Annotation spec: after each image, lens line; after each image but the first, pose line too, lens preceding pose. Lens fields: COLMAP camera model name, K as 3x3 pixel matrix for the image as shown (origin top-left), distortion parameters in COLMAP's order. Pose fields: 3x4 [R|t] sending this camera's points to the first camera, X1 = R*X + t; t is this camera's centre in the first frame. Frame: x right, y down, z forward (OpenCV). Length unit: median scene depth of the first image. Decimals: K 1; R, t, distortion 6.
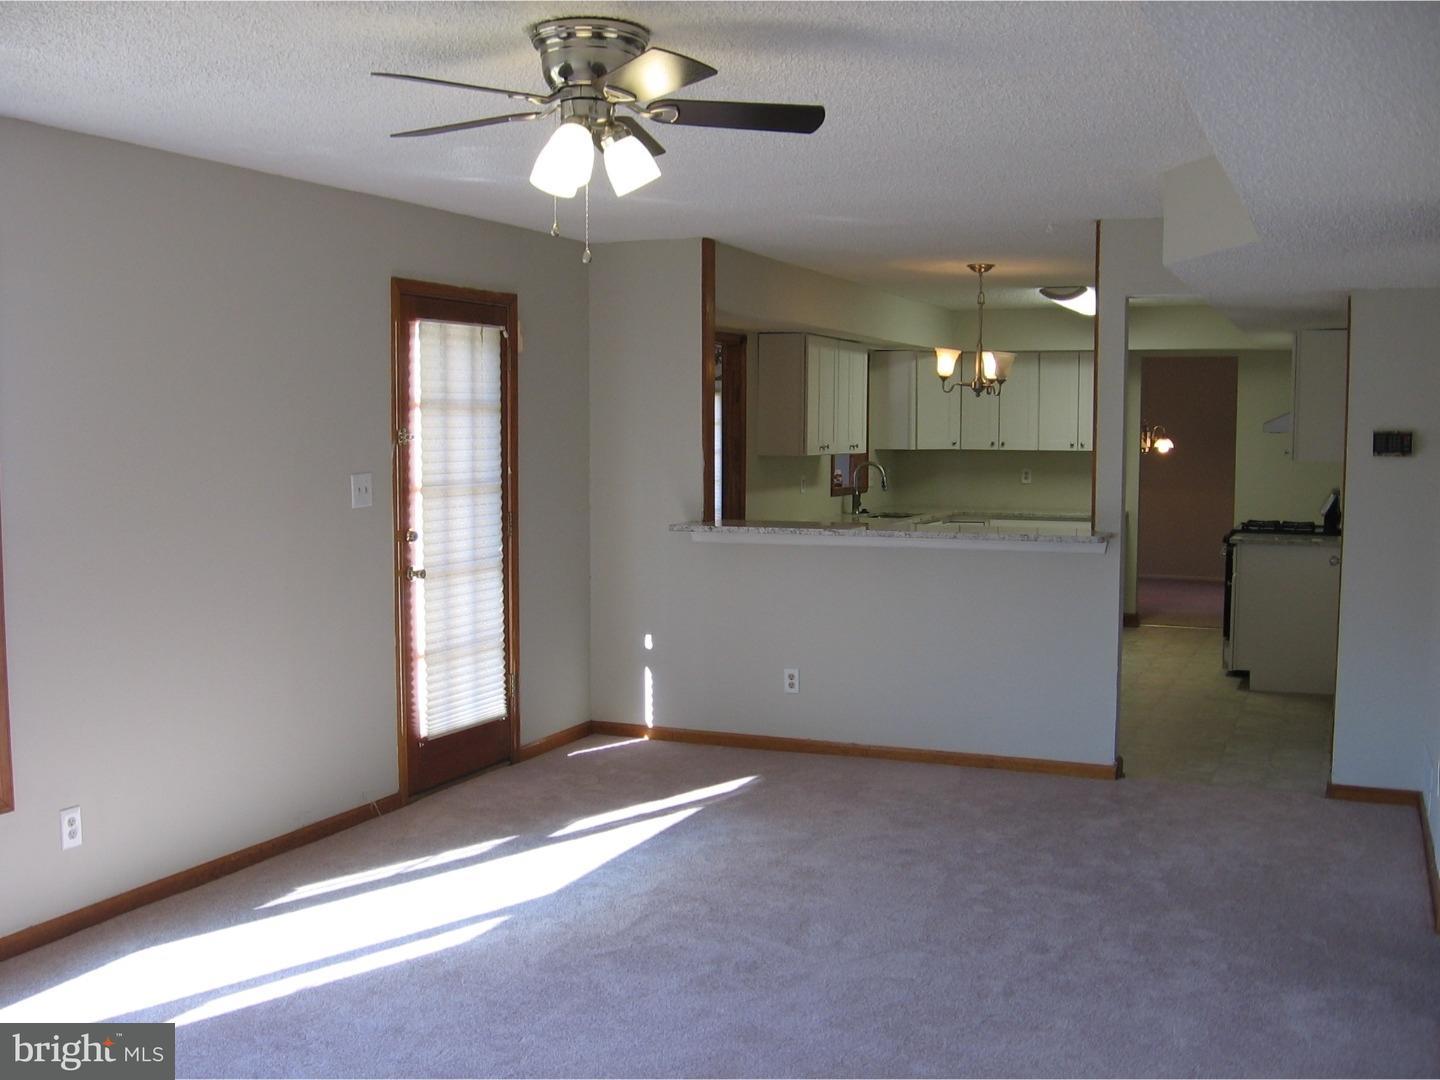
lens RADIAL K [[1576.6, 0, 720.0], [0, 1576.6, 540.0], [0, 0, 1]] dist [-0.012511, -0.003406]
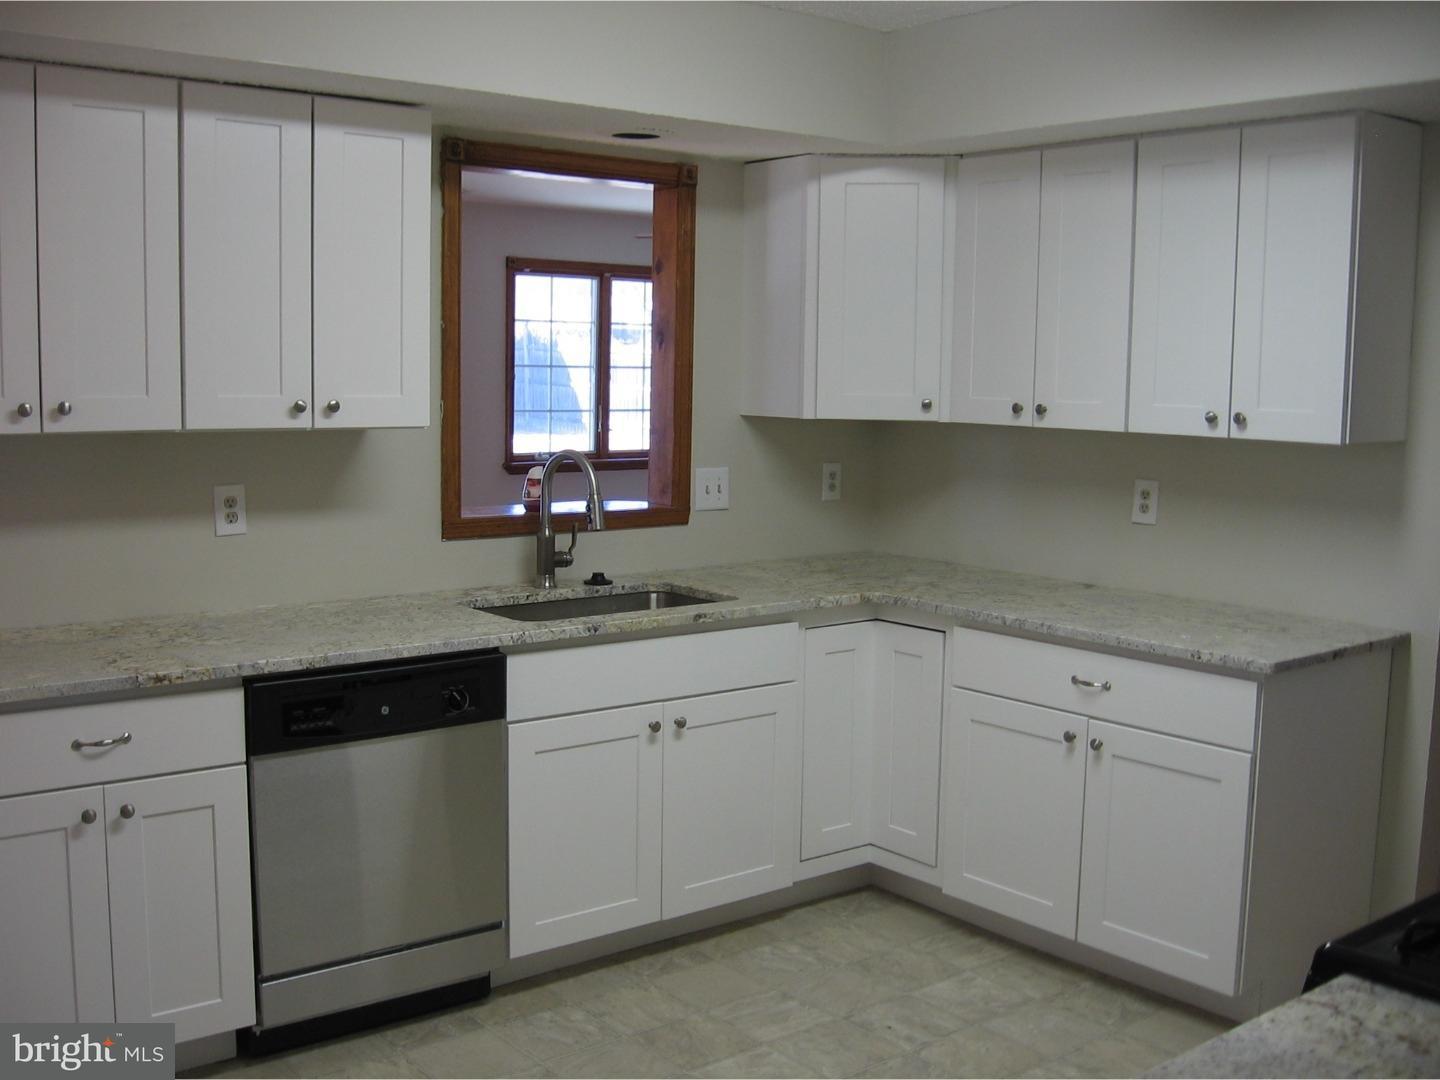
lens RADIAL K [[1523.5, 0, 694.1], [0, 1523.5, 563.8], [0, 0, 1]] dist [-0.147233, 0.144220]
pose [[0.875764, 0.070110, -0.477621, 0.273846], [-0.046816, 0.997069, 0.060518, -0.043545], [0.480464, -0.030639, 0.876479, 0.667694]]
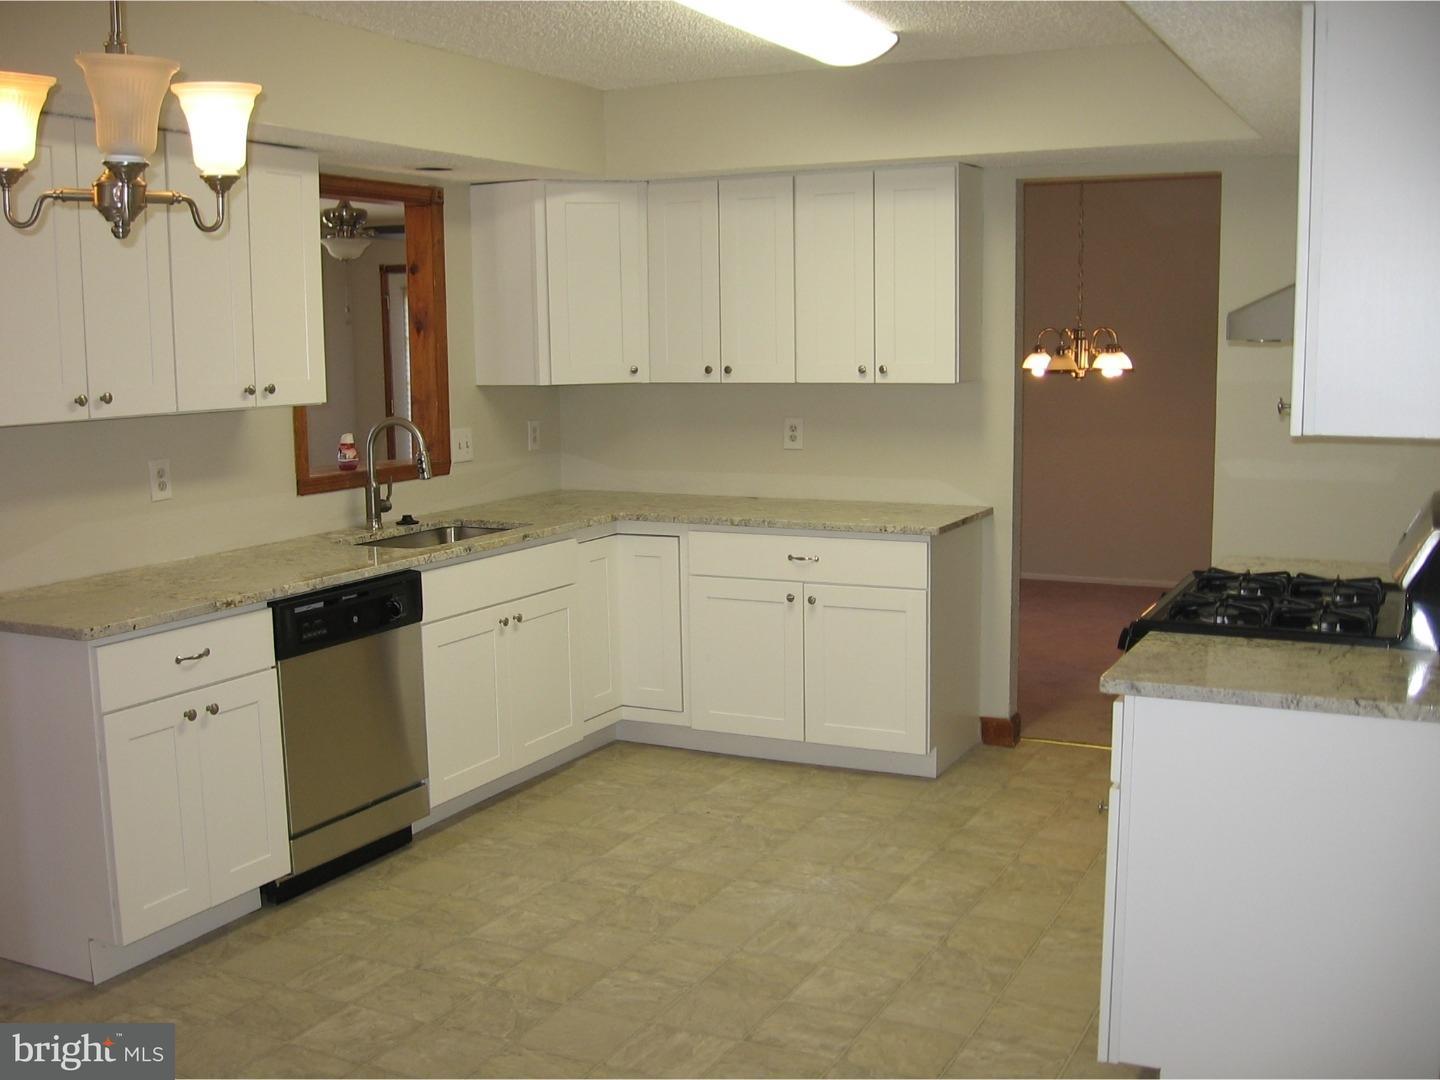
lens RADIAL K [[1523.5, 0, 694.1], [0, 1523.5, 563.8], [0, 0, 1]] dist [-0.147233, 0.144220]
pose [[0.996828, -0.008879, -0.079089, 0.204877], [0.014644, 0.997252, 0.072618, -0.035814], [0.078227, -0.073546, 0.994219, 0.534376]]
